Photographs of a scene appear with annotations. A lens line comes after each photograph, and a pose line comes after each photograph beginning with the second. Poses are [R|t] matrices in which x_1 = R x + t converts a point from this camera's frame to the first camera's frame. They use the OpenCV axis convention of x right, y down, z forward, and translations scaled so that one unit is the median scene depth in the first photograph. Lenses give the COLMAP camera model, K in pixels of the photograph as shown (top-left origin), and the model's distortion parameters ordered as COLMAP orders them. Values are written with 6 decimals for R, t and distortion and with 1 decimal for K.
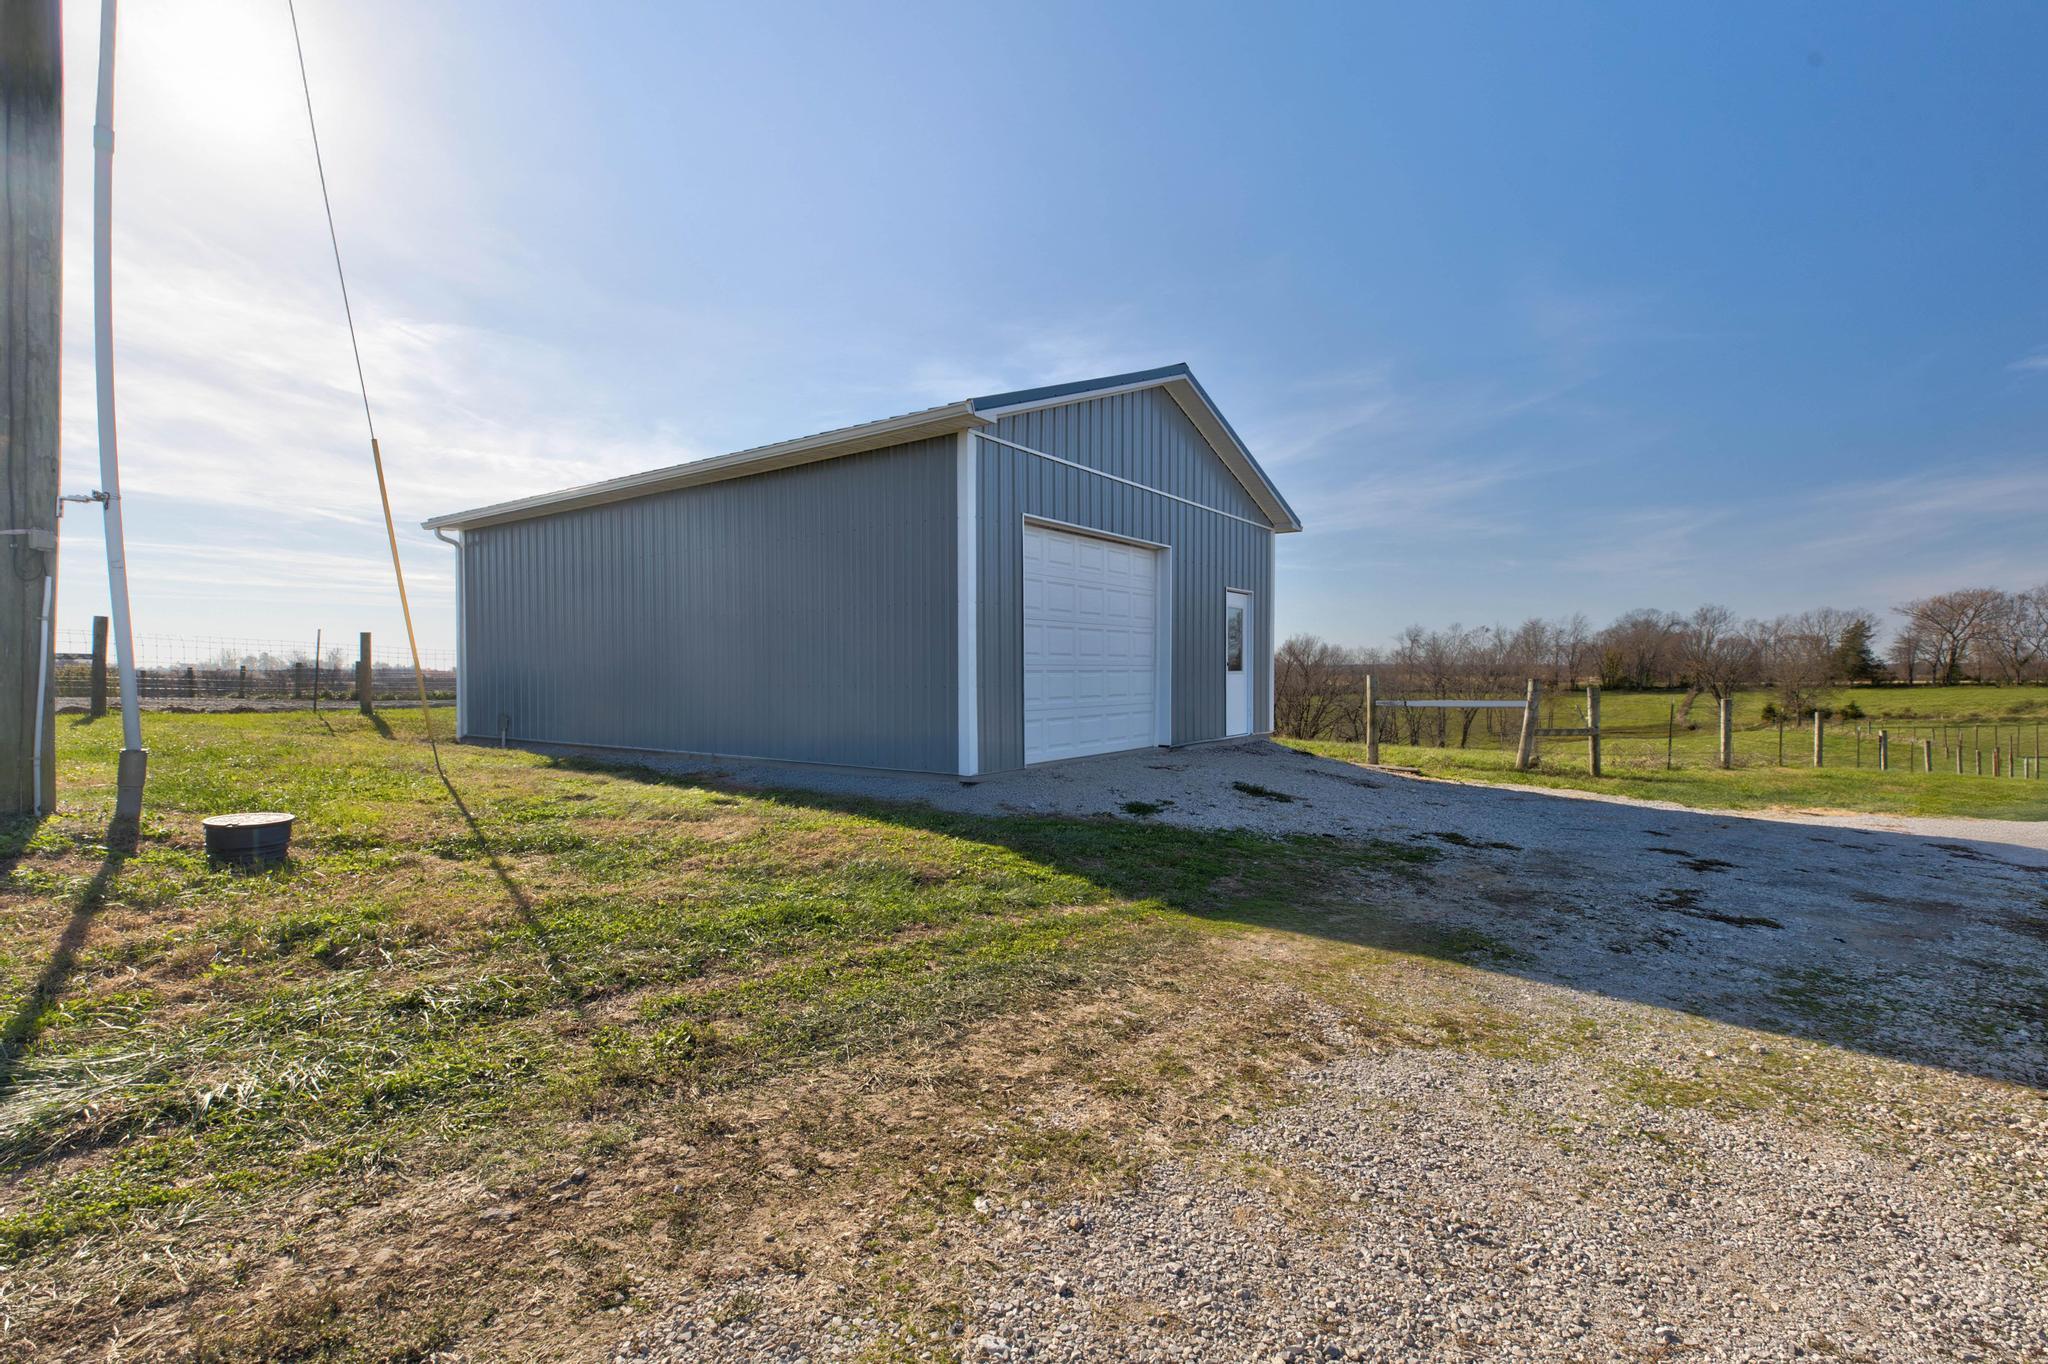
lens RADIAL K [[933.5, 0, 1024.0], [0, 933.5, 682.0], [0, 0, 1]] dist [0.000759, 0.000344]
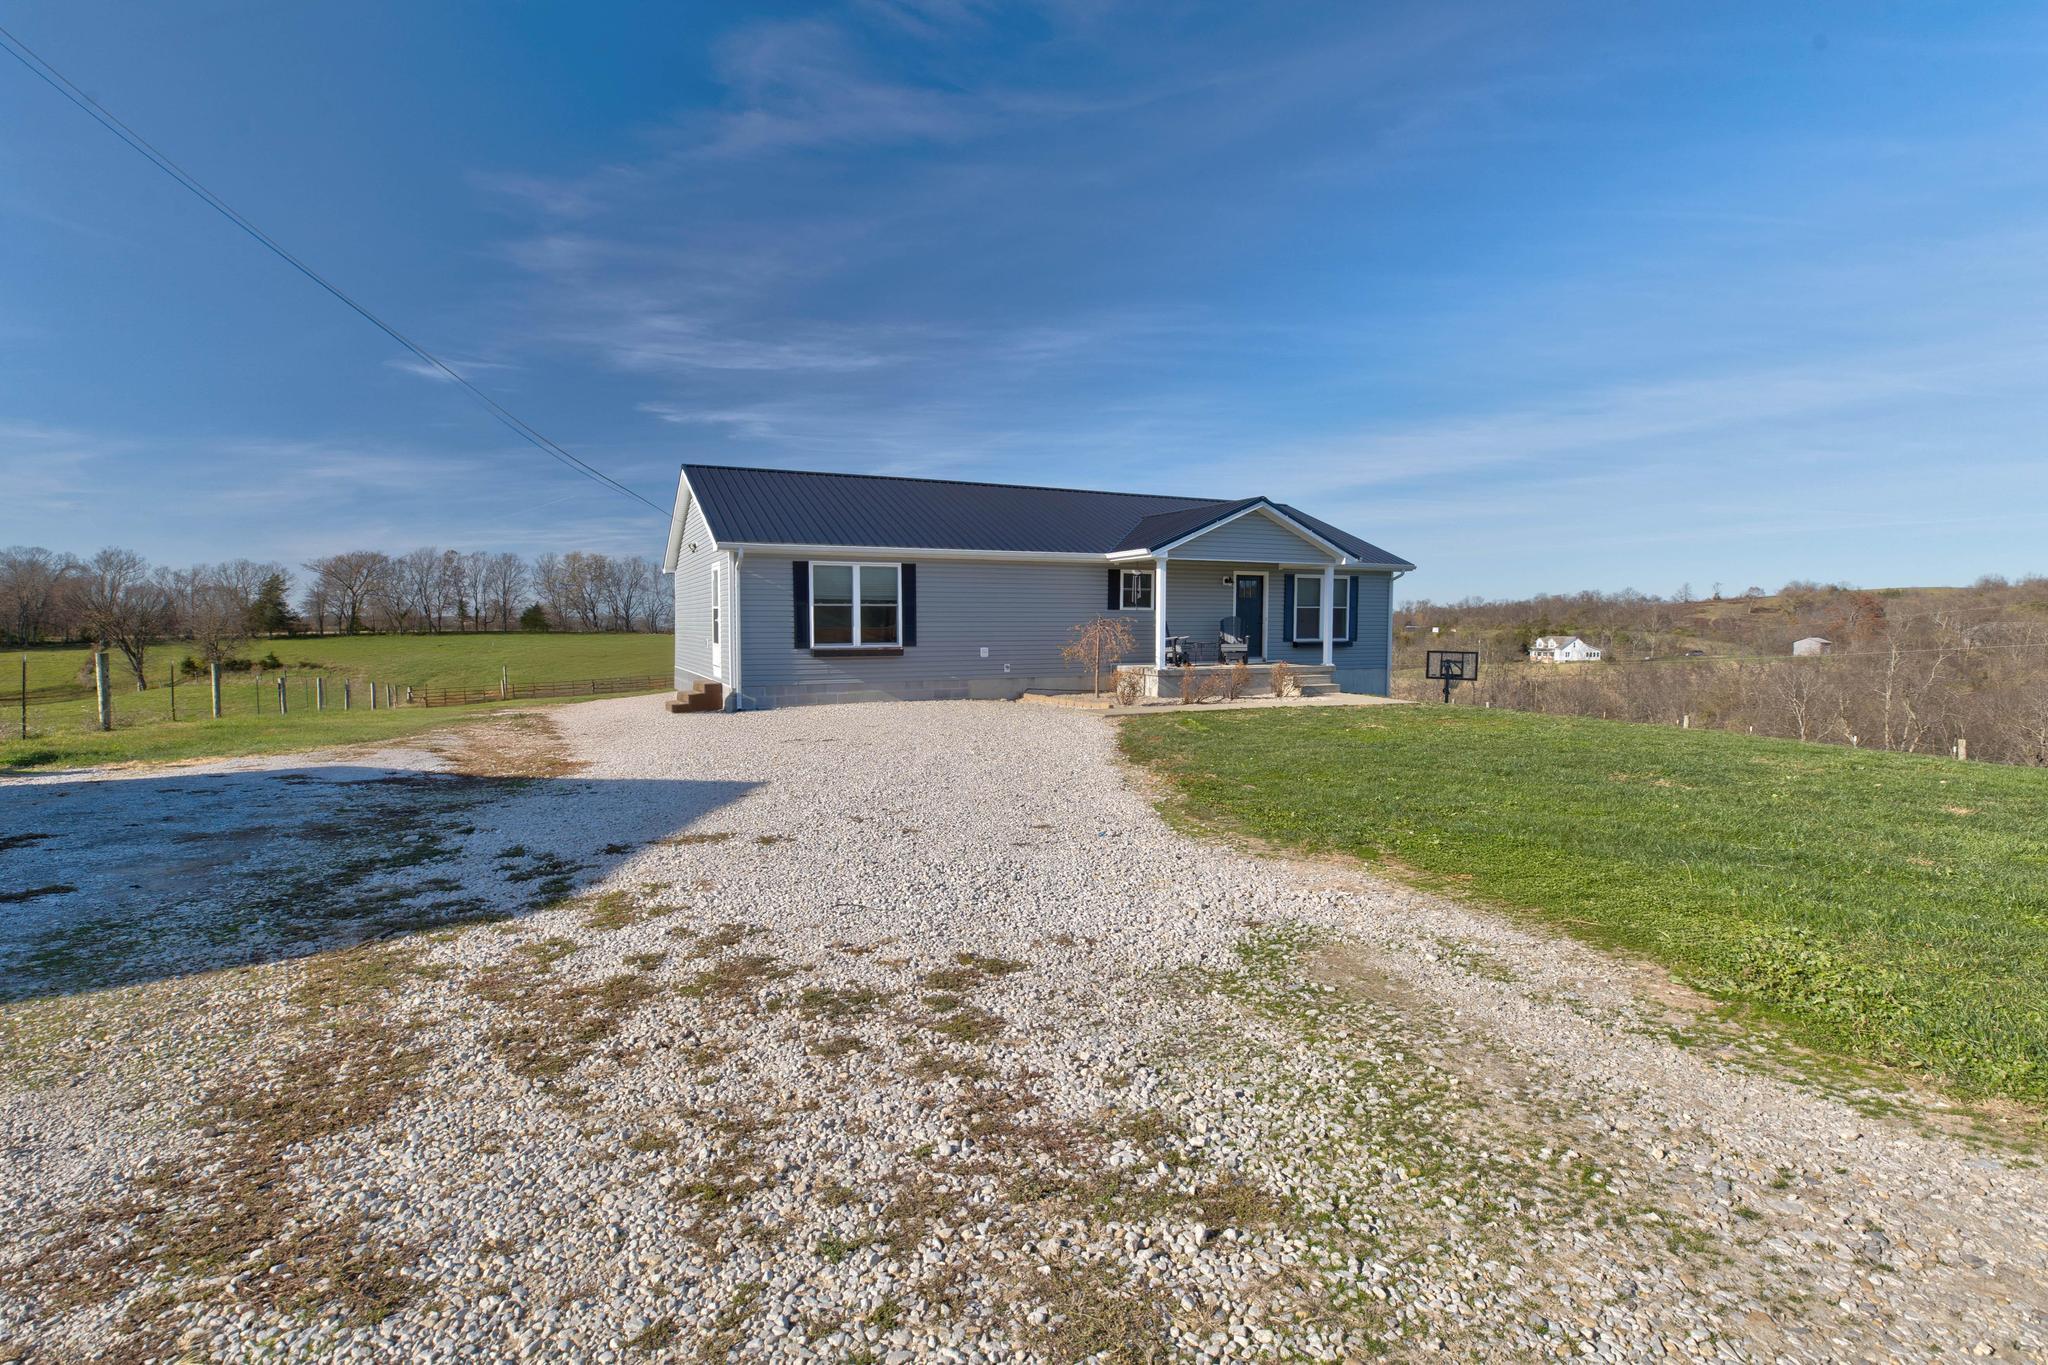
lens RADIAL K [[951.2, 0, 1017.6], [0, 951.2, 627.3], [0, 0, 1]] dist [0.001619, 0.000558]
pose [[0.183005, -0.005604, 0.983096, 0.002469], [0.012666, 0.999914, 0.003342, 0.000402], [-0.983030, 0.011841, 0.183060, -0.006724]]
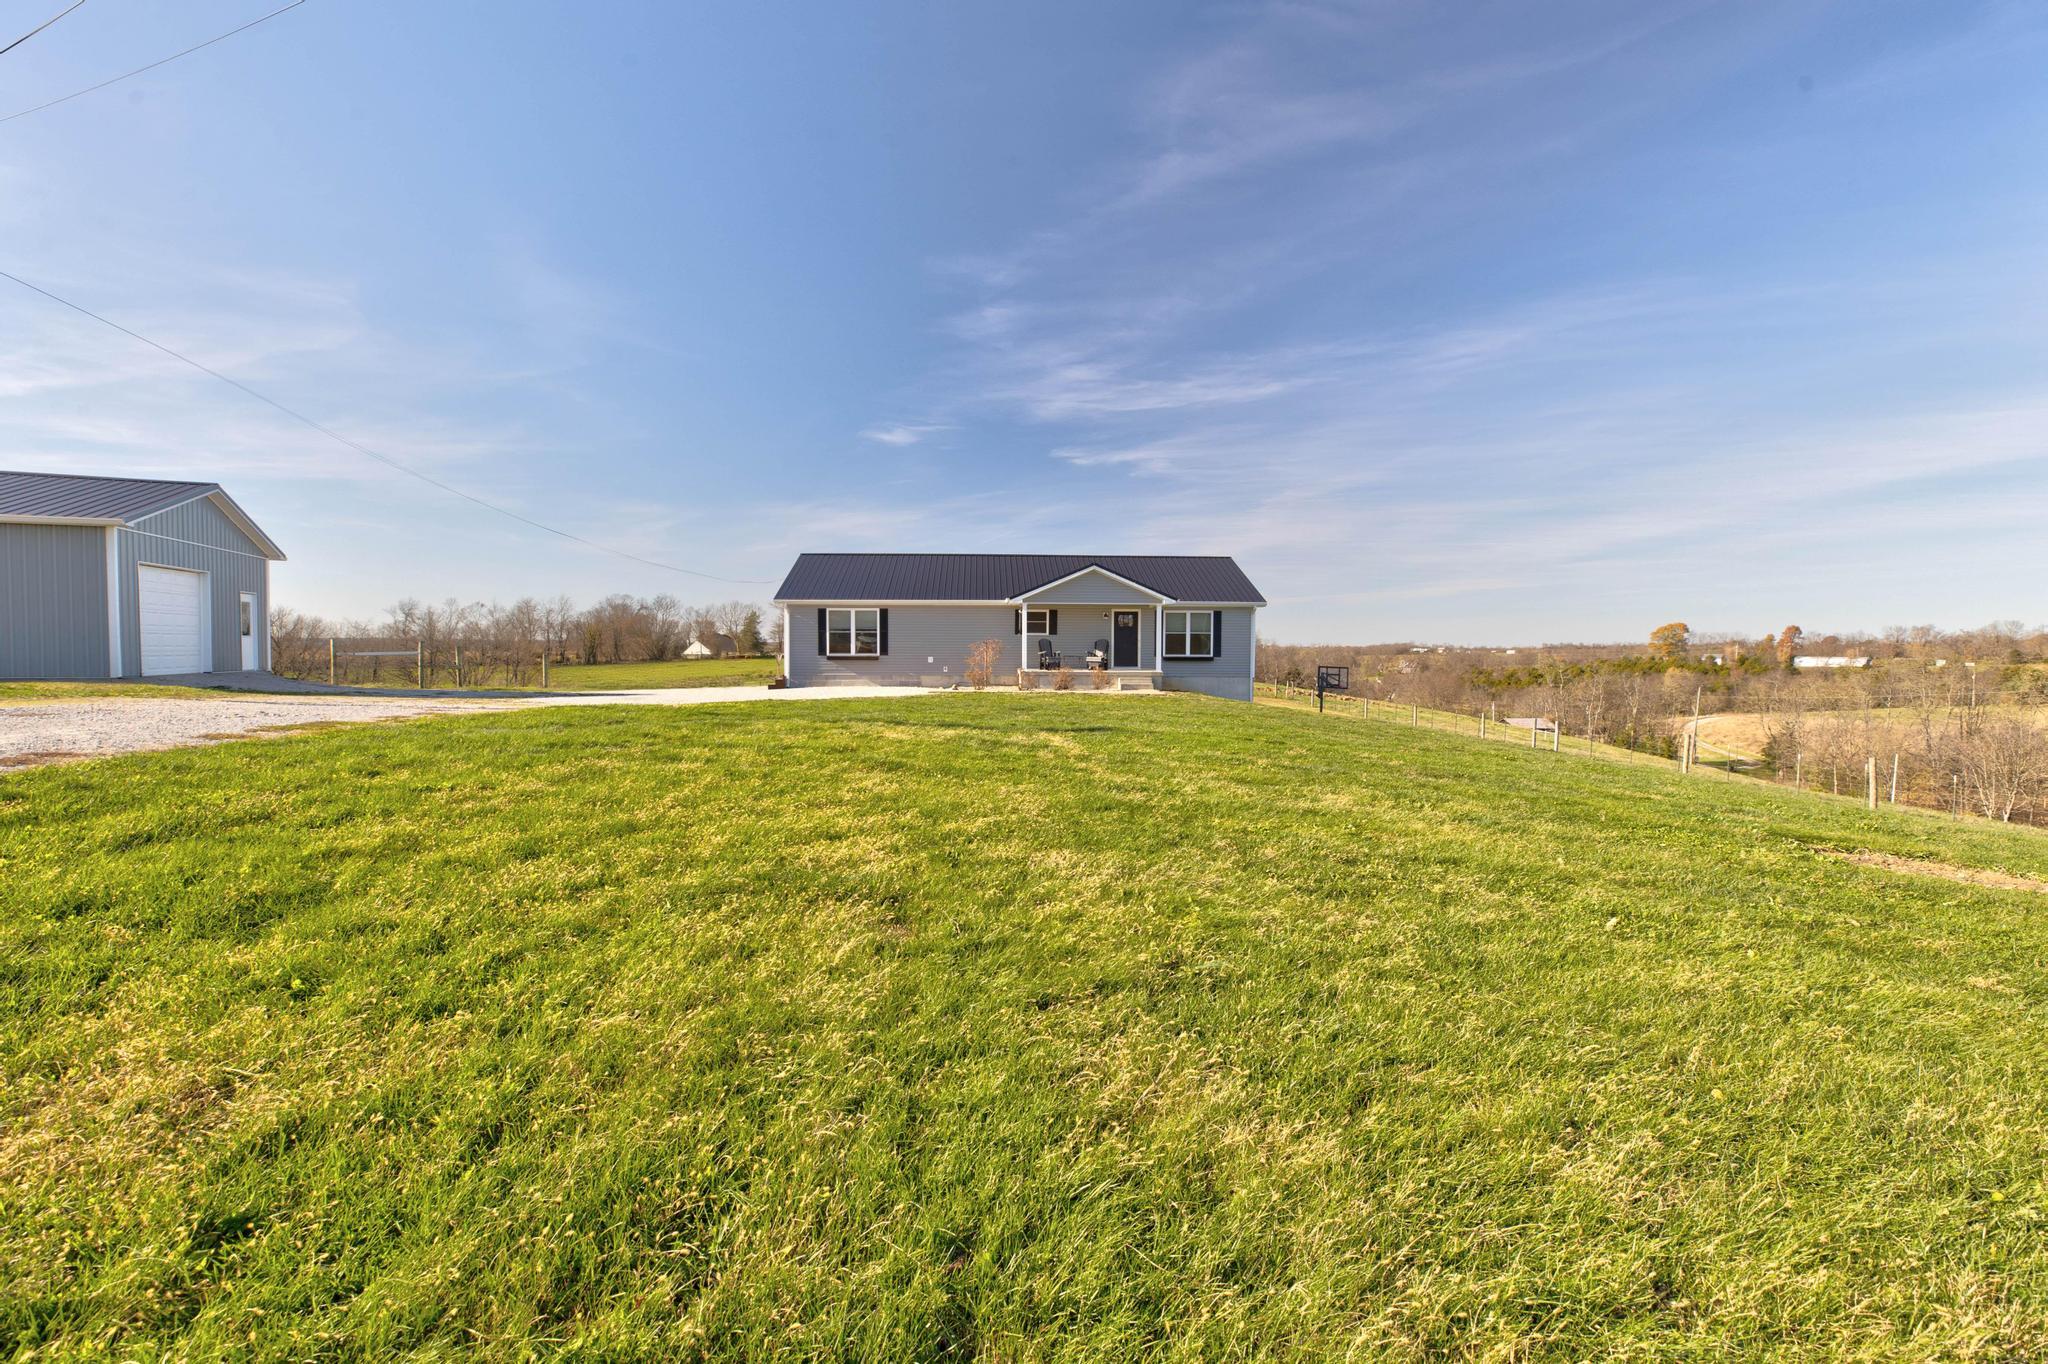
lens RADIAL K [[933.5, 0, 1024.0], [0, 933.5, 682.0], [0, 0, 1]] dist [0.000759, 0.000344]
pose [[0.564543, -0.025818, 0.825000, -0.044925], [0.004635, 0.999594, 0.028110, 0.003843], [-0.825390, -0.012046, 0.564434, -0.137354]]
